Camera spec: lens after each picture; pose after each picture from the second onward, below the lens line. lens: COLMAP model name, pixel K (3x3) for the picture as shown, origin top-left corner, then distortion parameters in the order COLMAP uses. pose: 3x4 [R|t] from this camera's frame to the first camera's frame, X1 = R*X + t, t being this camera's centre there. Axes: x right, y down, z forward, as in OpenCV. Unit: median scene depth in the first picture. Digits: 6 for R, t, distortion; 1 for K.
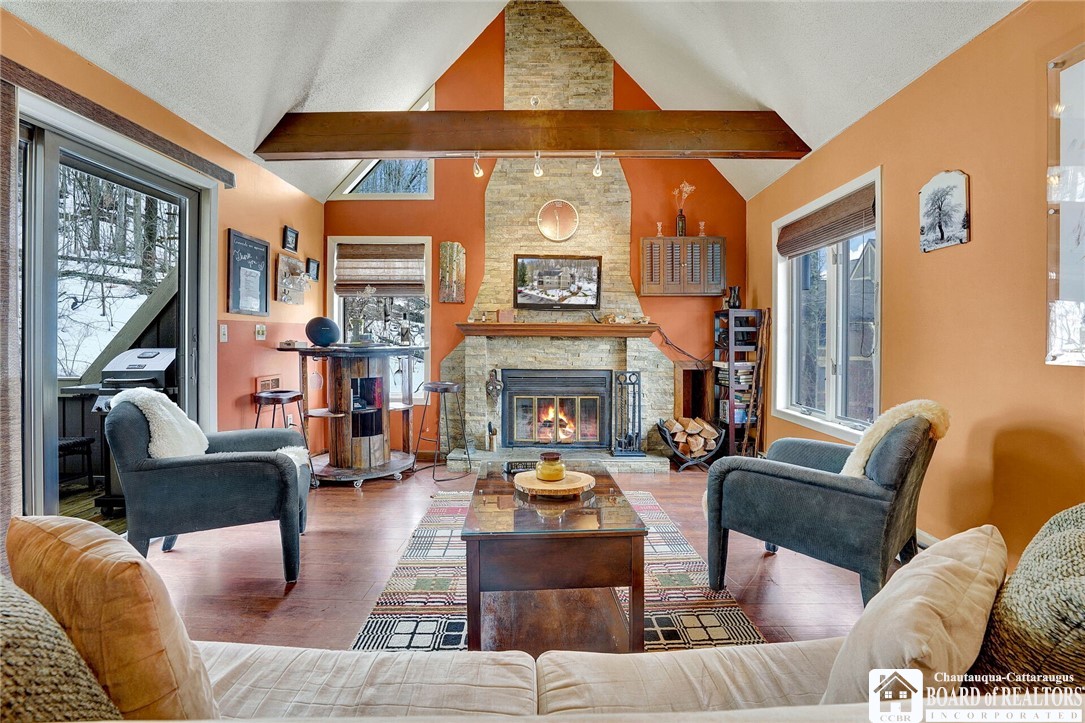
lens RADIAL K [[472.6, 0, 543.7], [0, 472.6, 339.4], [0, 0, 1]] dist [-0.021434, -0.000147]
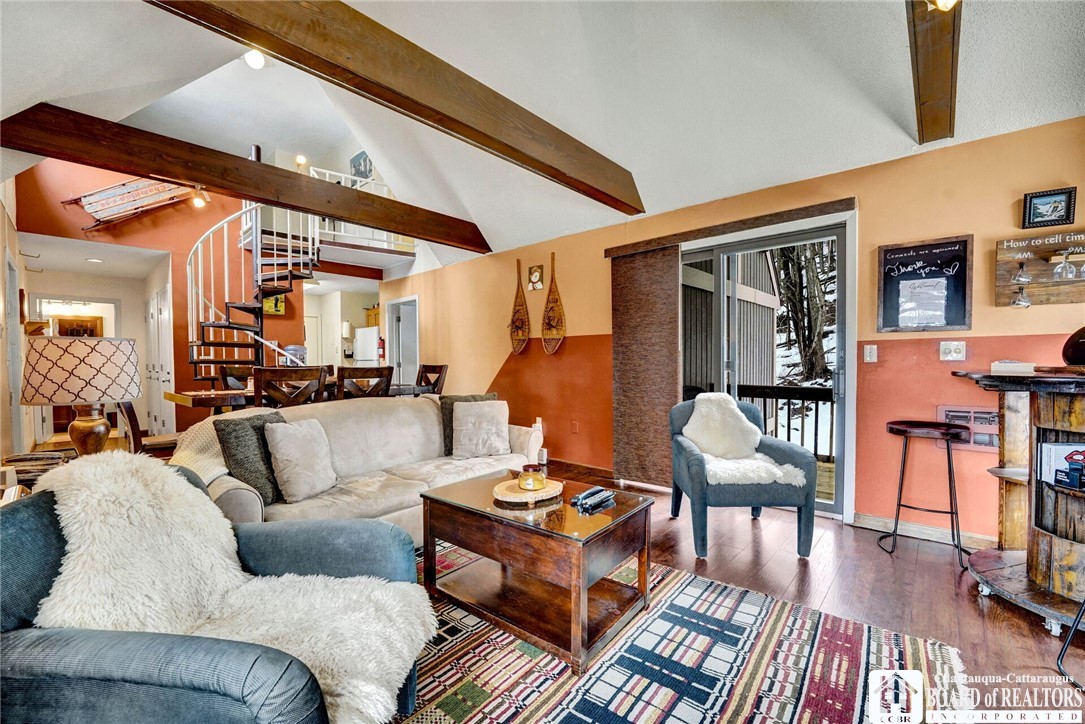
lens RADIAL K [[448.5, 0, 536.4], [0, 448.5, 368.0], [0, 0, 1]] dist [-0.021256, -0.000249]
pose [[-0.659560, 0.015393, -0.751494, 0.367967], [0.003843, 0.999846, 0.017107, -0.000622], [0.751642, 0.008395, -0.659518, 0.790612]]
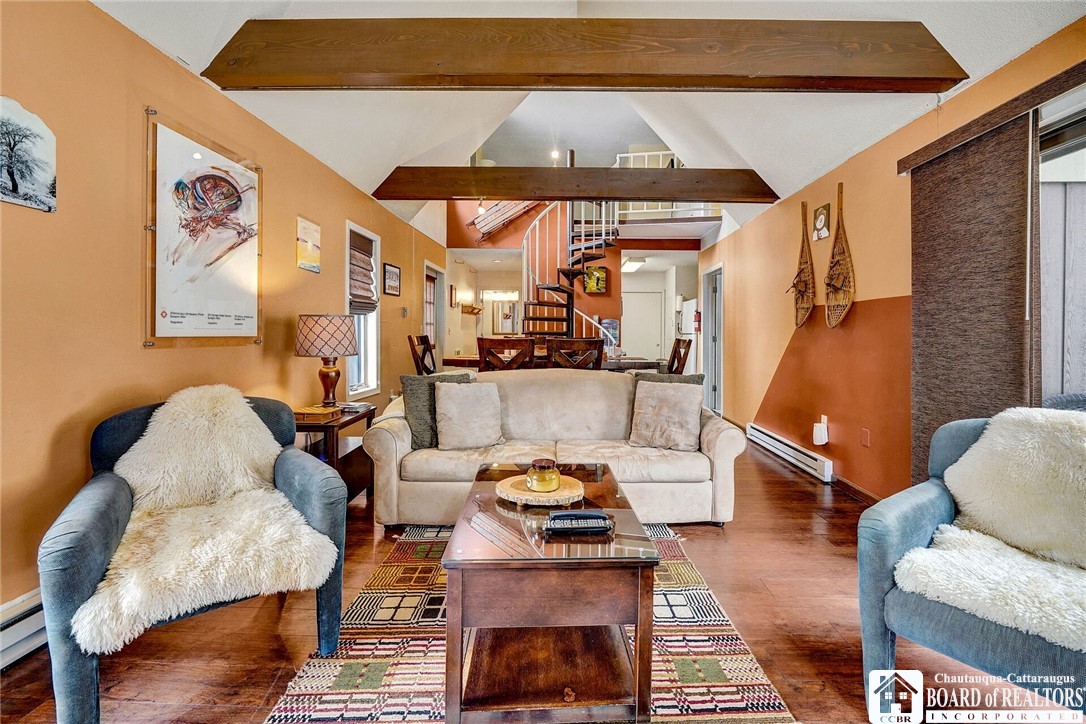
lens RADIAL K [[455.4, 0, 560.5], [0, 455.4, 331.5], [0, 0, 1]] dist [-0.002262, -0.000224]
pose [[-0.999914, -0.011112, -0.006977, -0.003291], [-0.011089, 0.999933, -0.003412, -0.000764], [0.007015, -0.003335, -0.999970, 0.875060]]
